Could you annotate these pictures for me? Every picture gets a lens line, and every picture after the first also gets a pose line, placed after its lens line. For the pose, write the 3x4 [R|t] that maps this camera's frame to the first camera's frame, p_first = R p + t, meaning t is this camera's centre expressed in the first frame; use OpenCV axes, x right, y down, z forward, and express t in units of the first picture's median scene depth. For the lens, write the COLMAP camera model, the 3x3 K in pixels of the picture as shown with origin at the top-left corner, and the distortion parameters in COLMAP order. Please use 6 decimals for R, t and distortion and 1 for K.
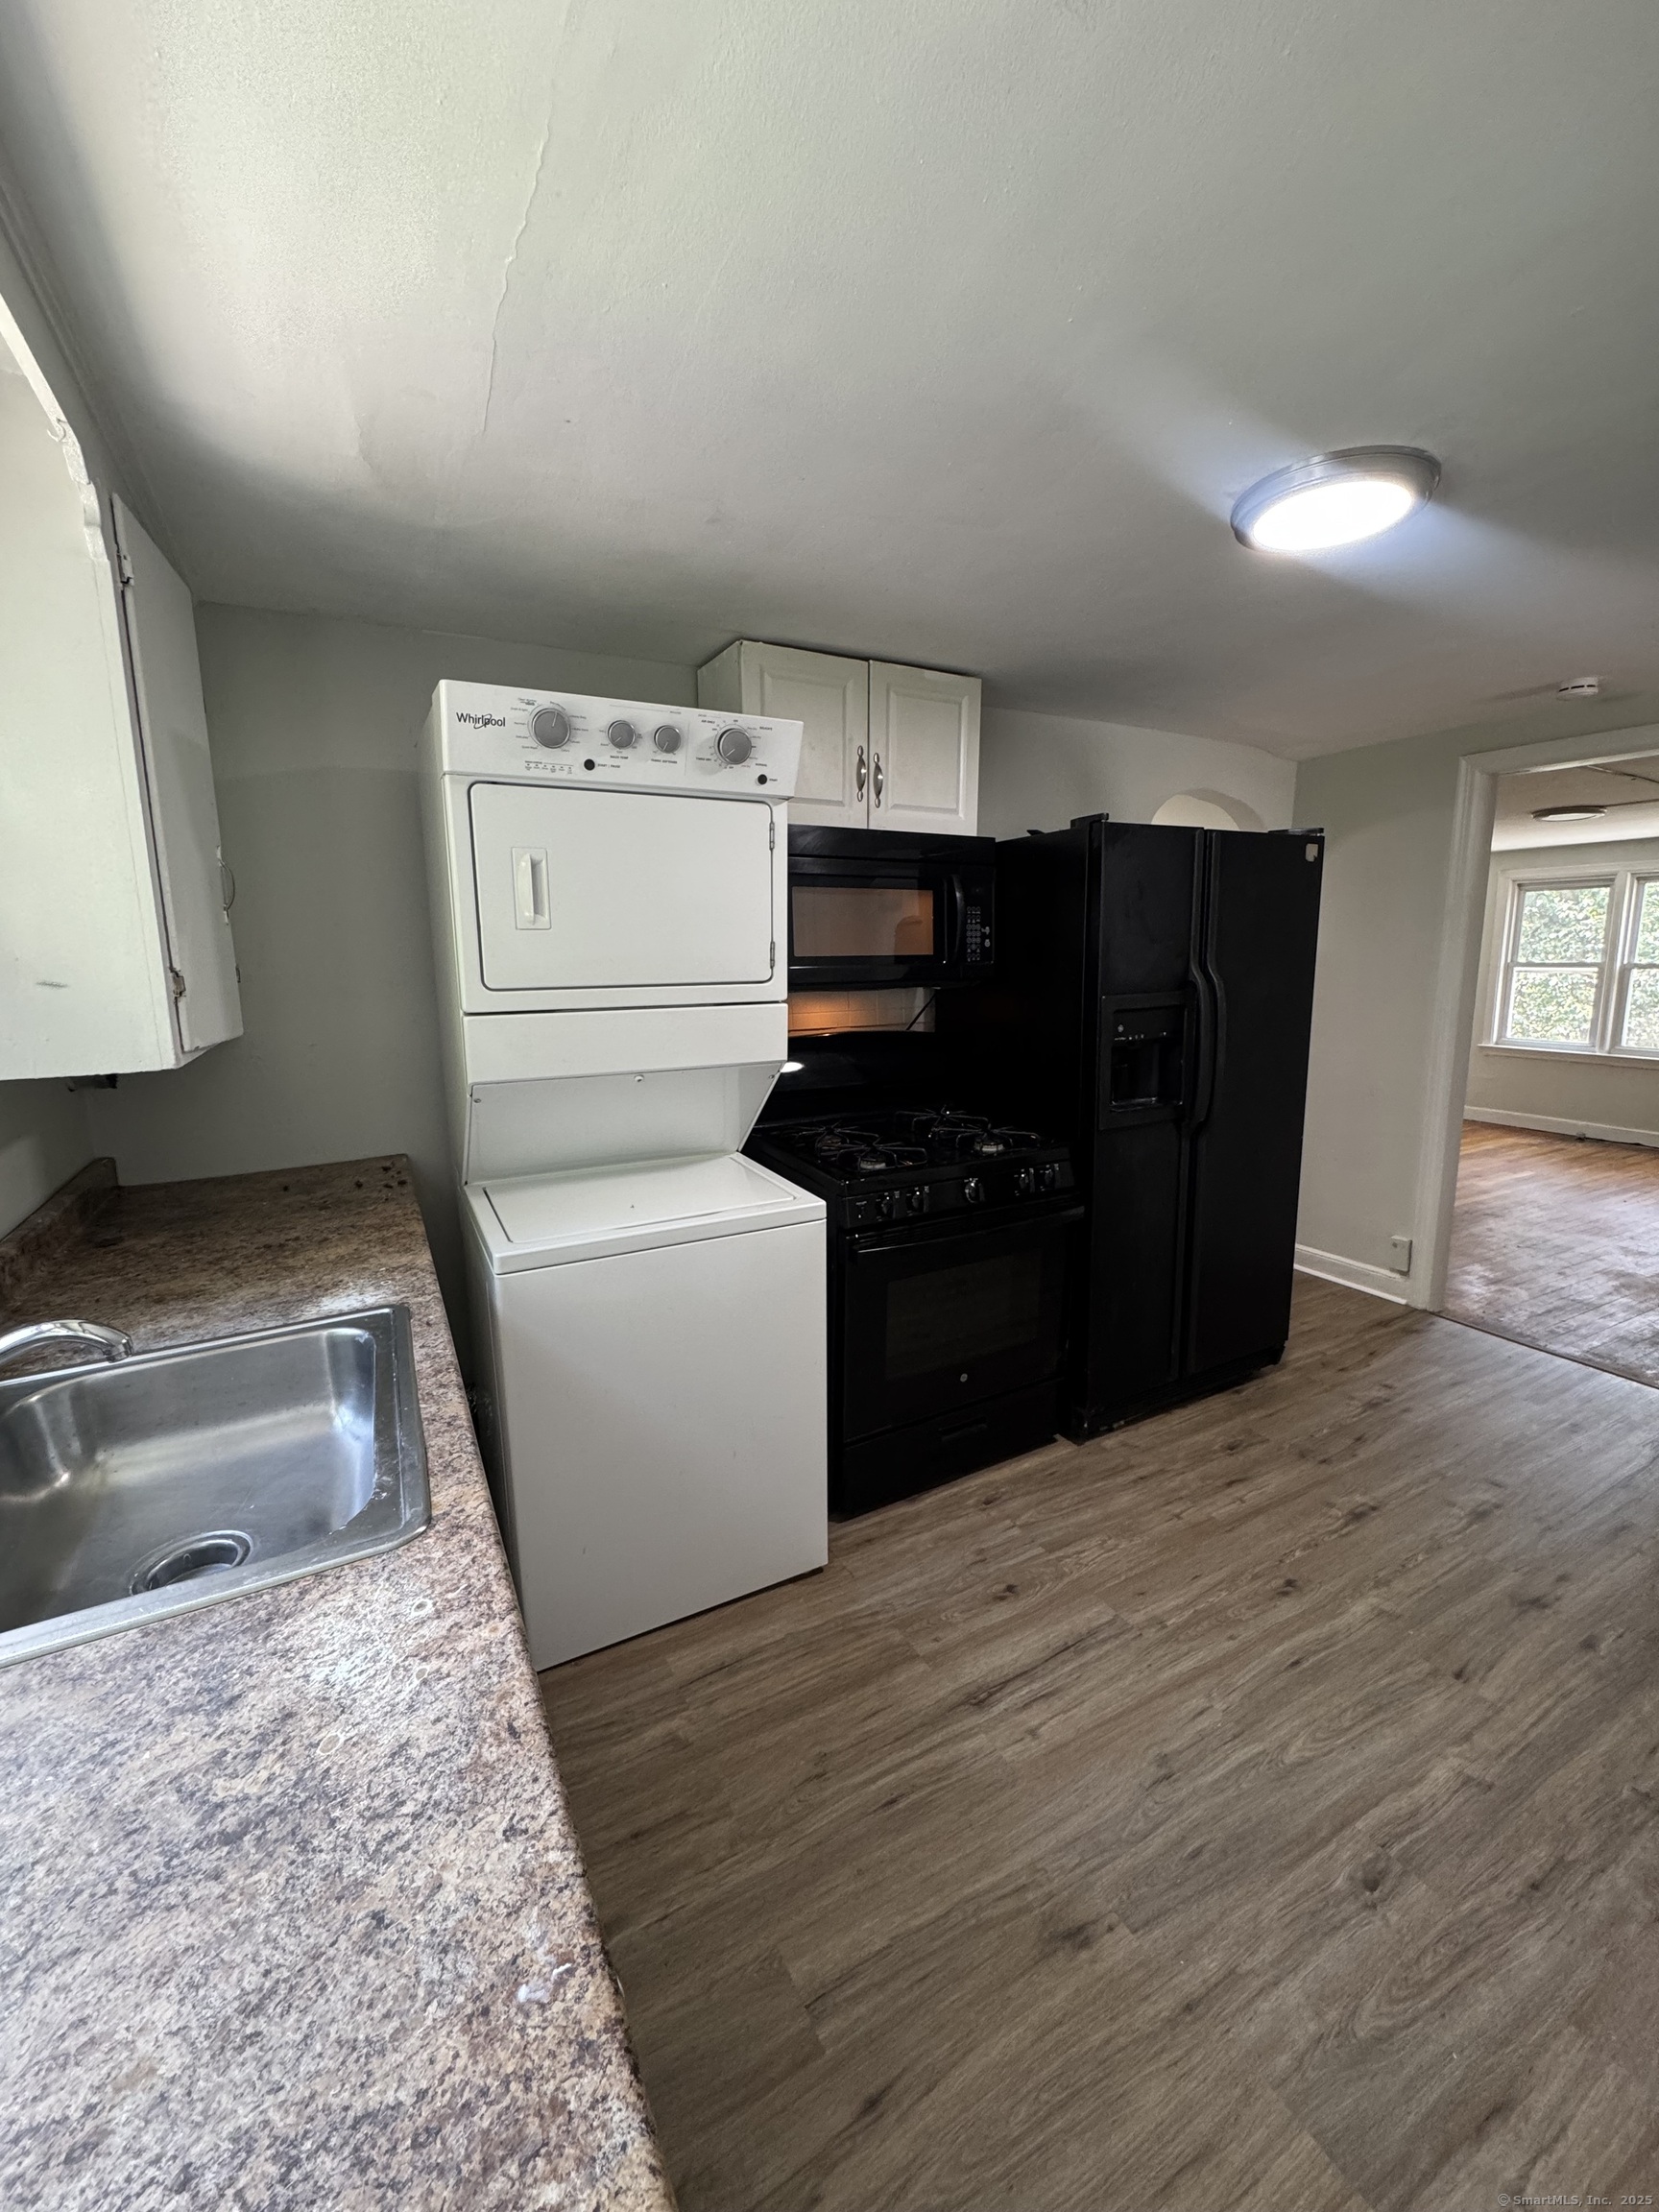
lens RADIAL K [[888.6, 0, 829.5], [0, 888.6, 1106.0], [0, 0, 1]] dist [-0.002988, 0.001339]
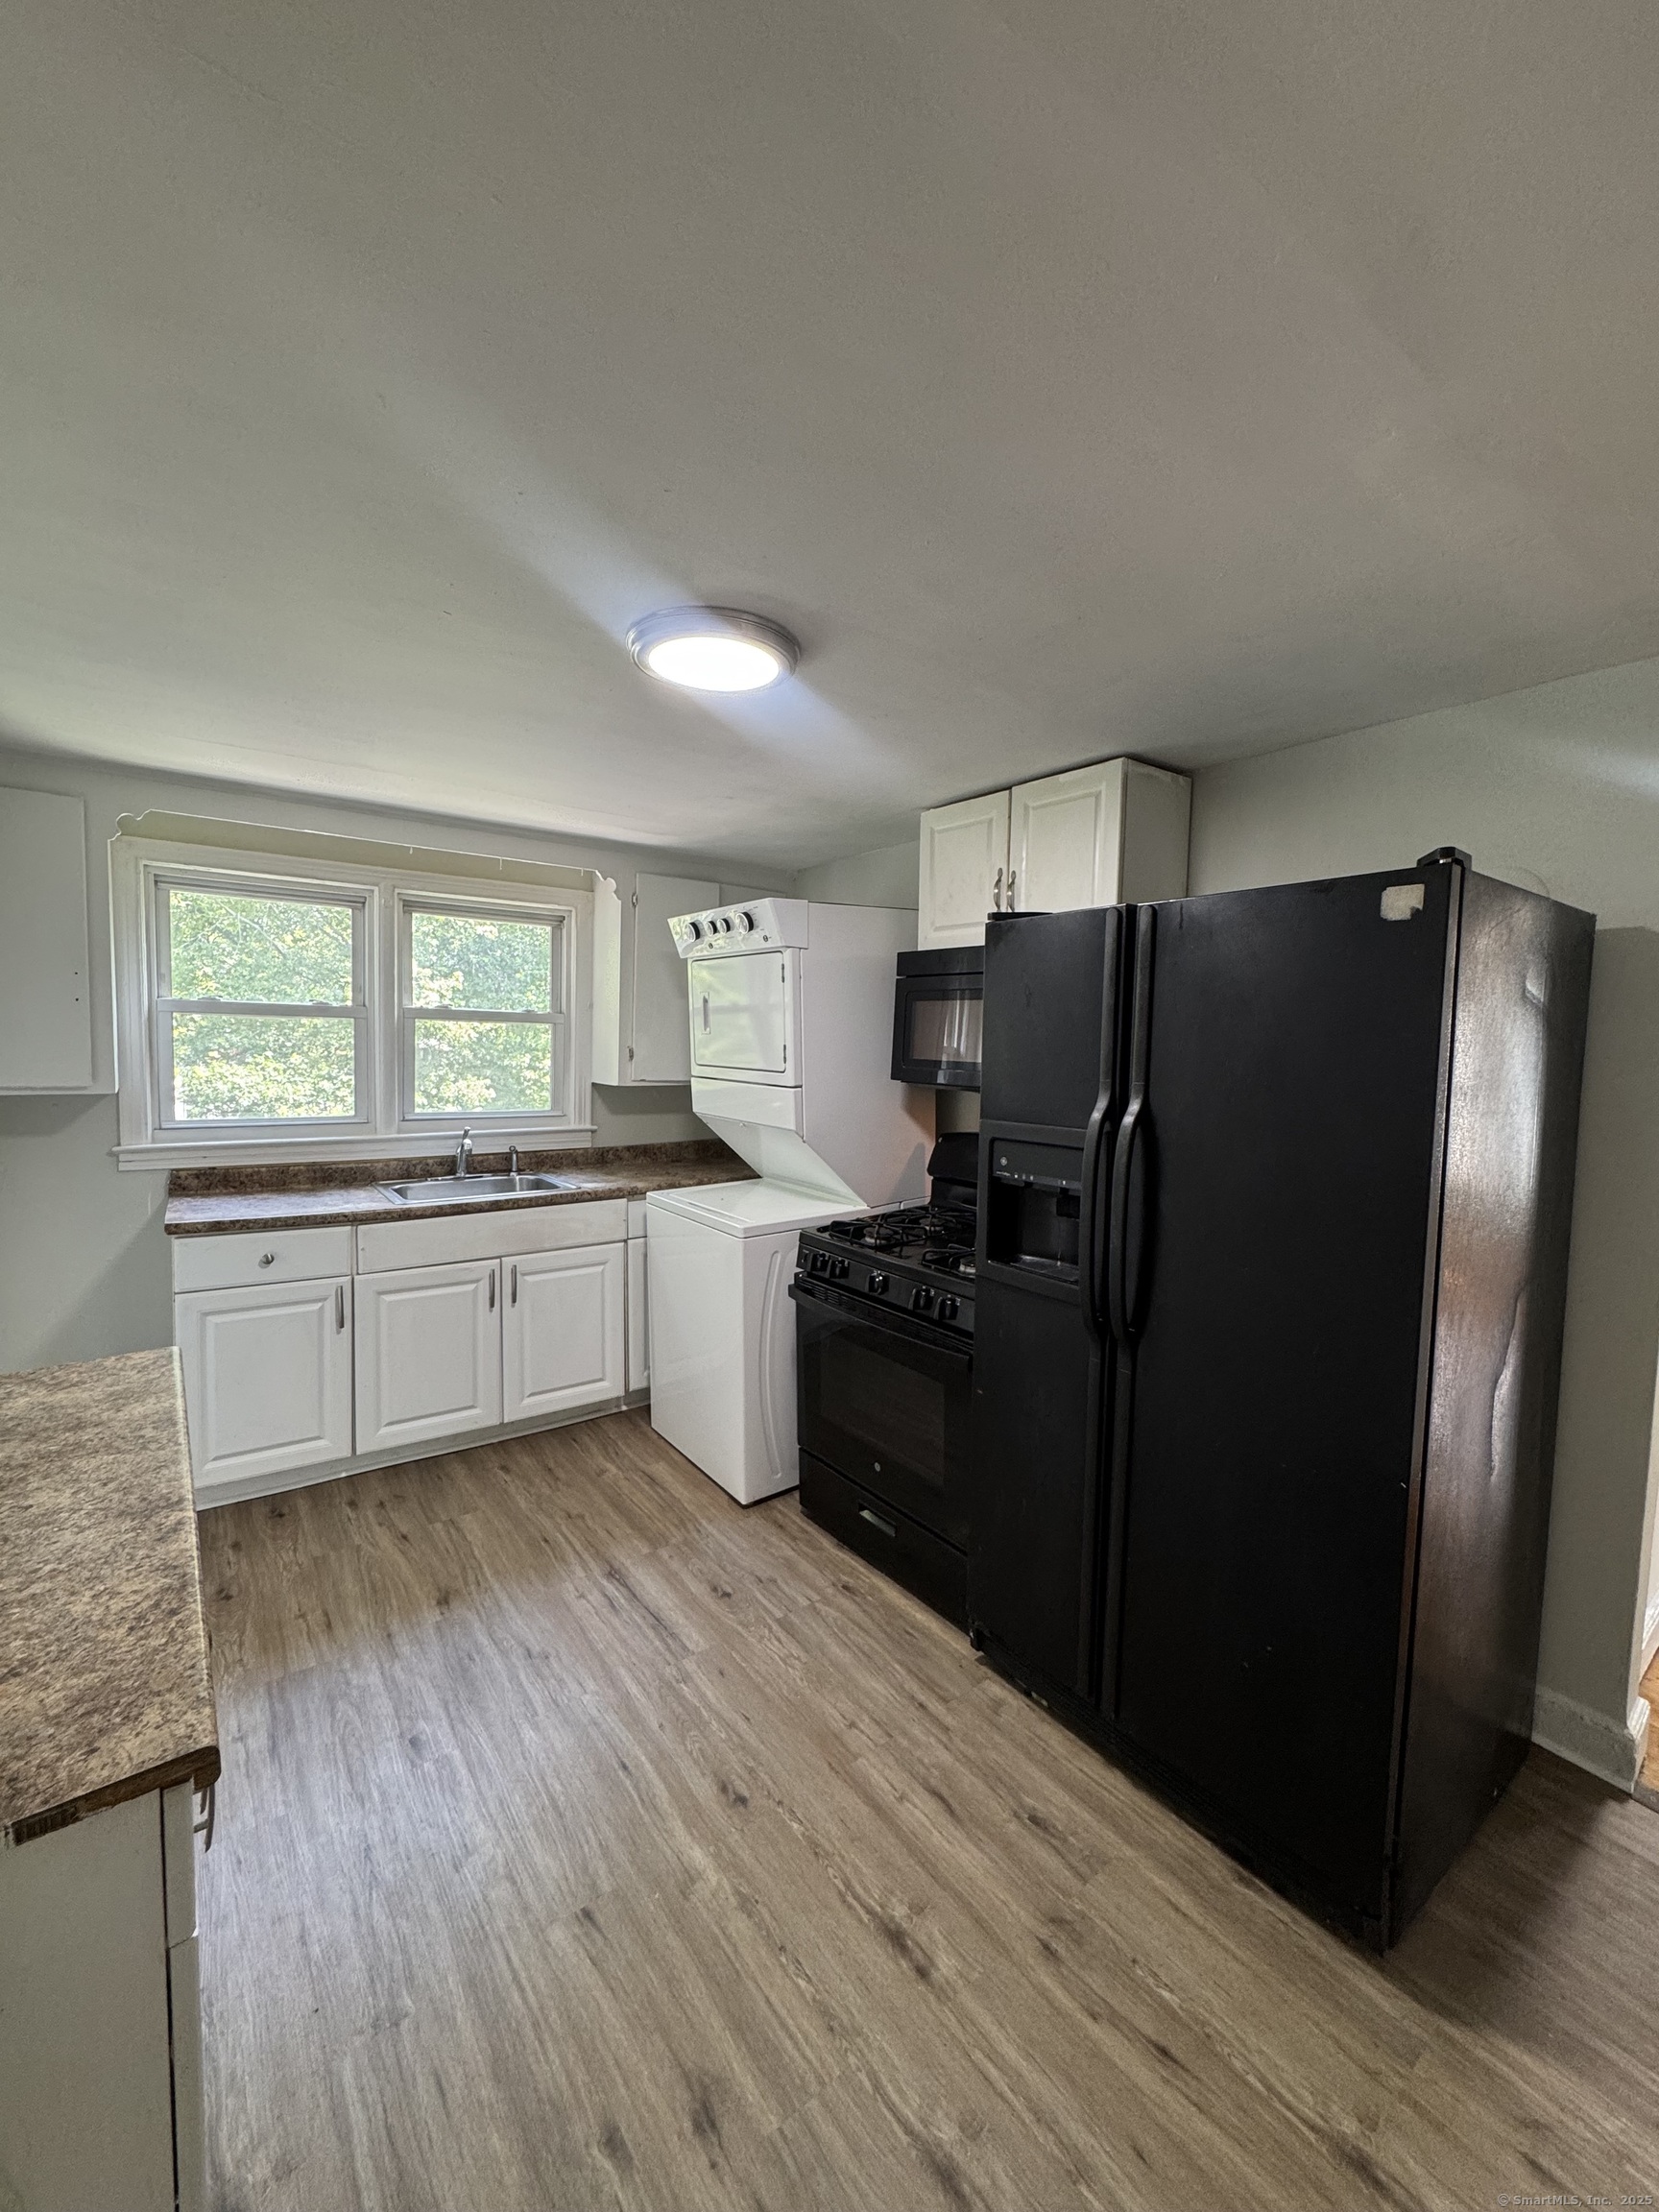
lens RADIAL K [[888.6, 0, 829.5], [0, 888.6, 1106.0], [0, 0, 1]] dist [-0.002988, 0.001339]
pose [[0.146638, 0.096058, -0.984515, 1.393345], [-0.197255, 0.978124, 0.066054, -0.201021], [0.969323, 0.184514, 0.162378, 0.874236]]
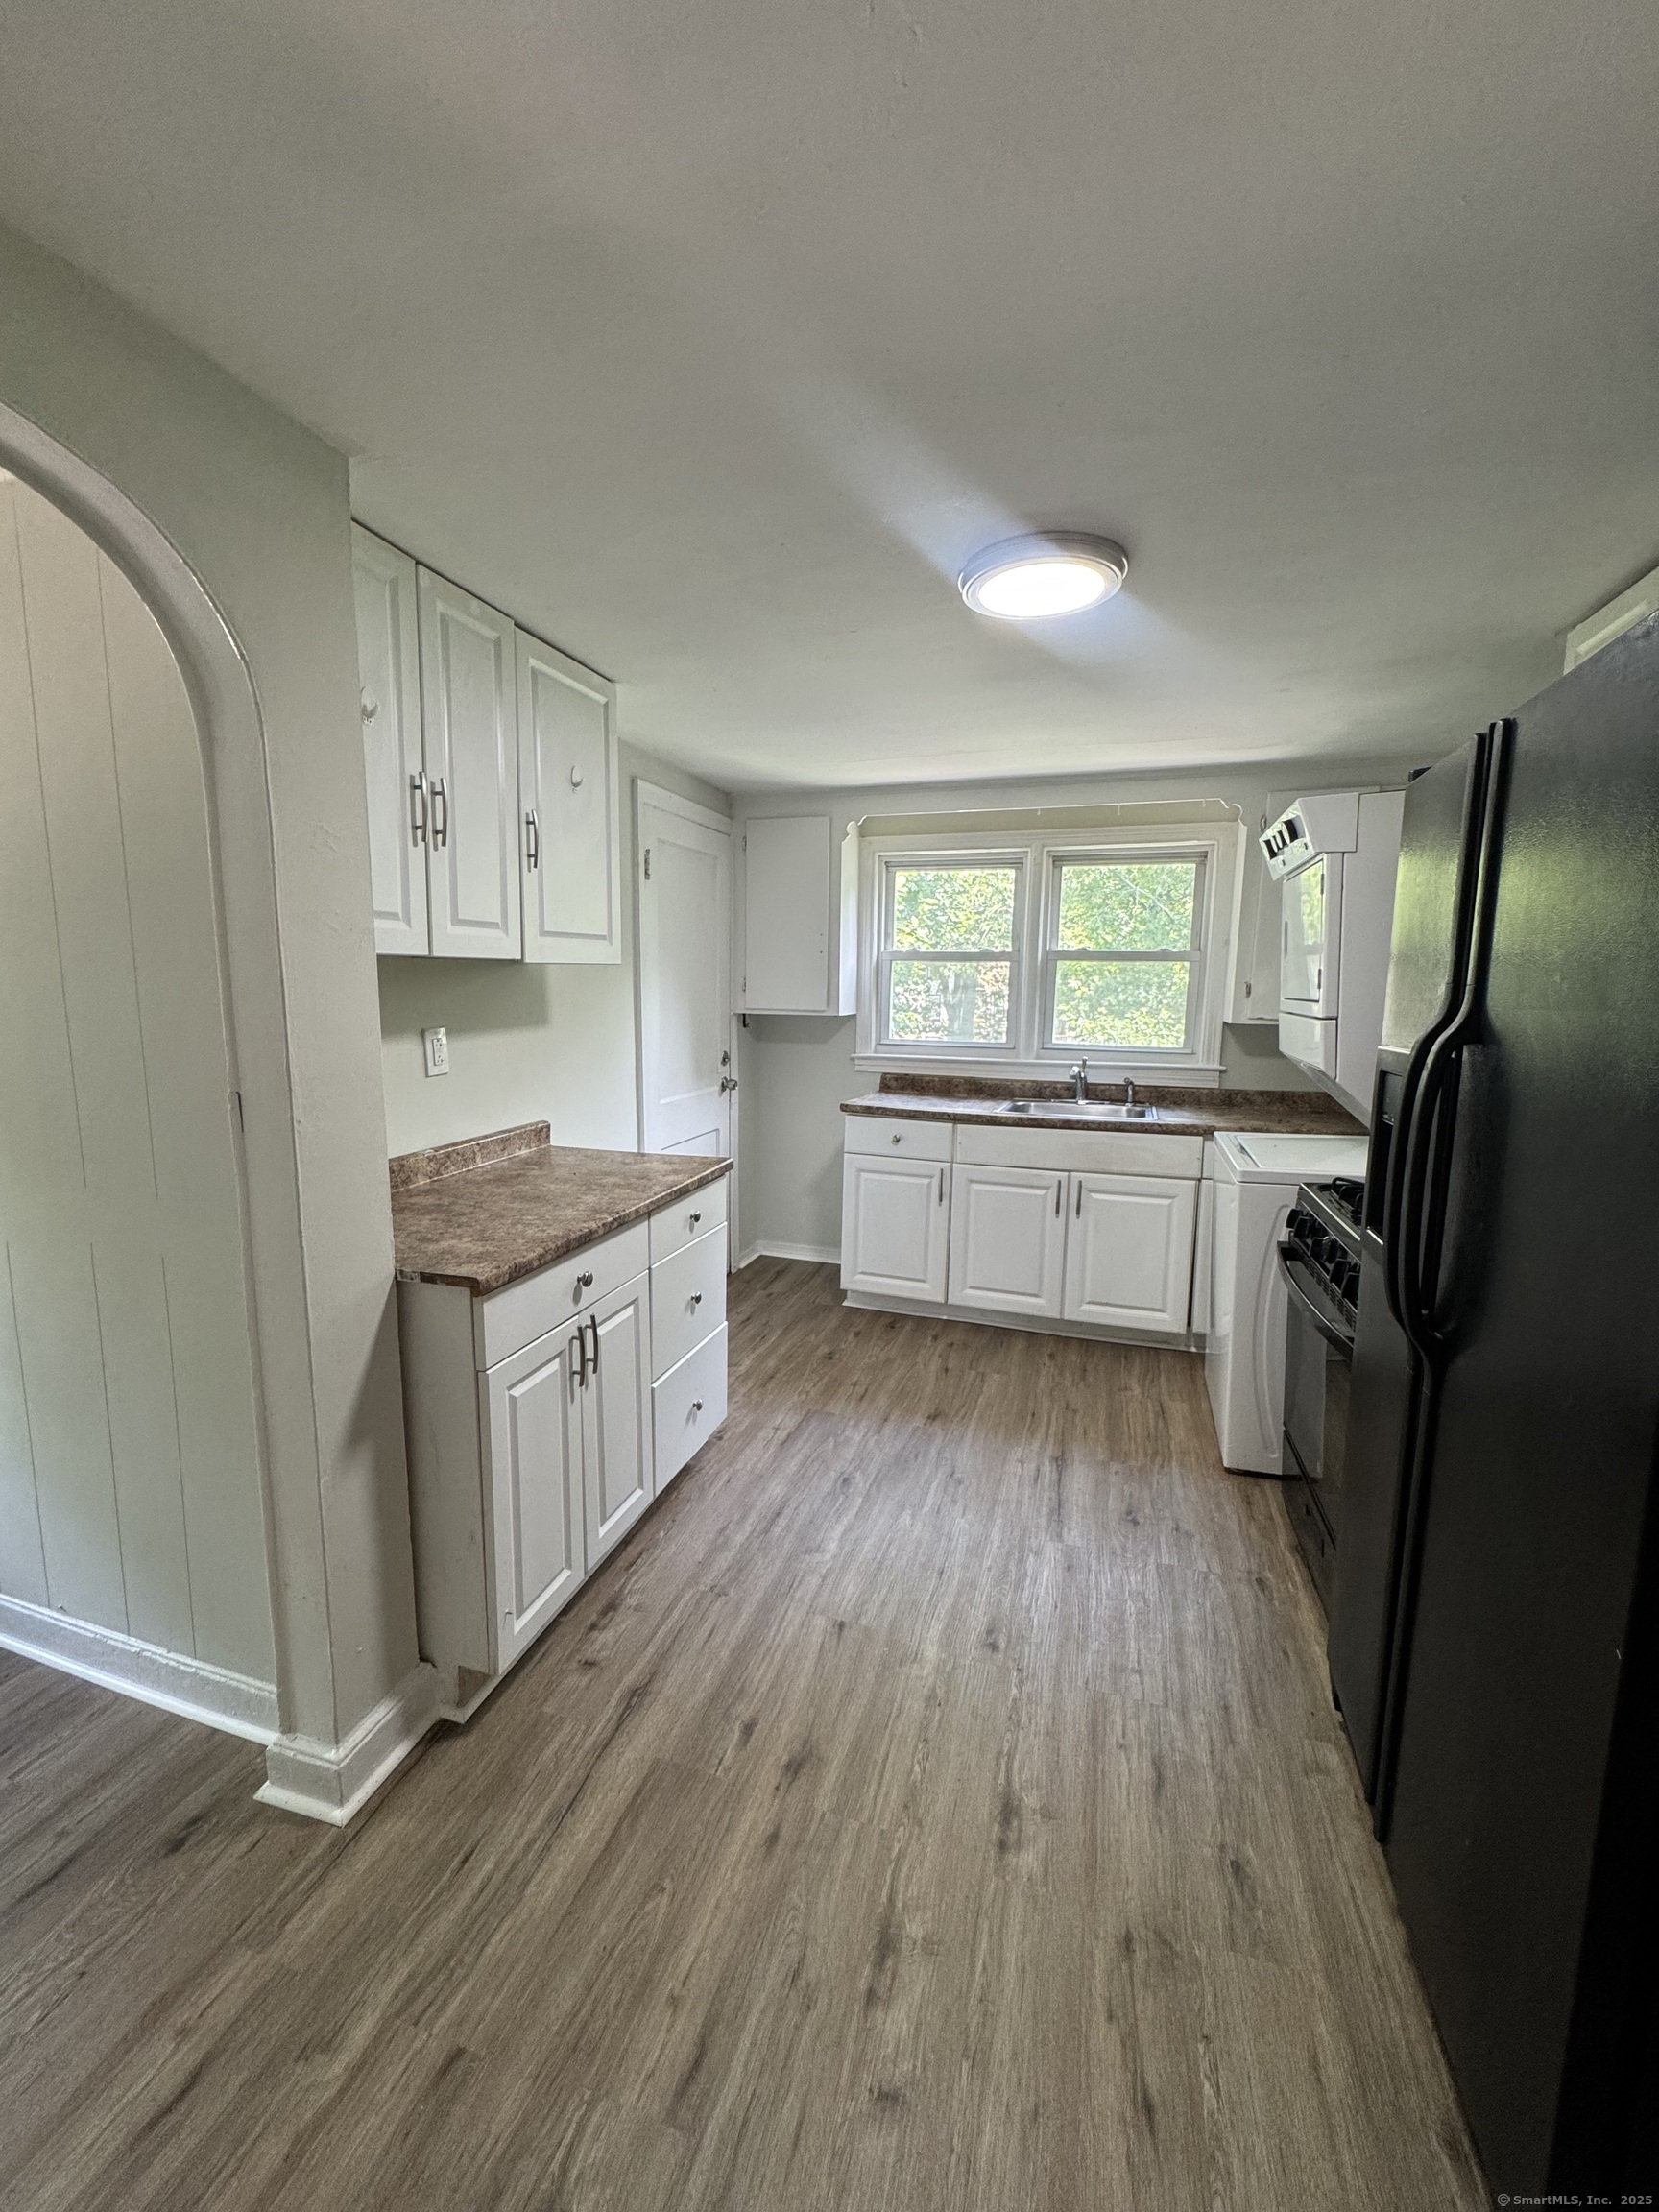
lens RADIAL K [[888.6, 0, 829.5], [0, 888.6, 1106.0], [0, 0, 1]] dist [-0.002988, 0.001339]
pose [[-0.719584, 0.103688, -0.686621, 1.311736], [-0.119039, 0.955733, 0.269082, -0.258718], [0.684126, 0.275362, -0.675387, 1.446969]]
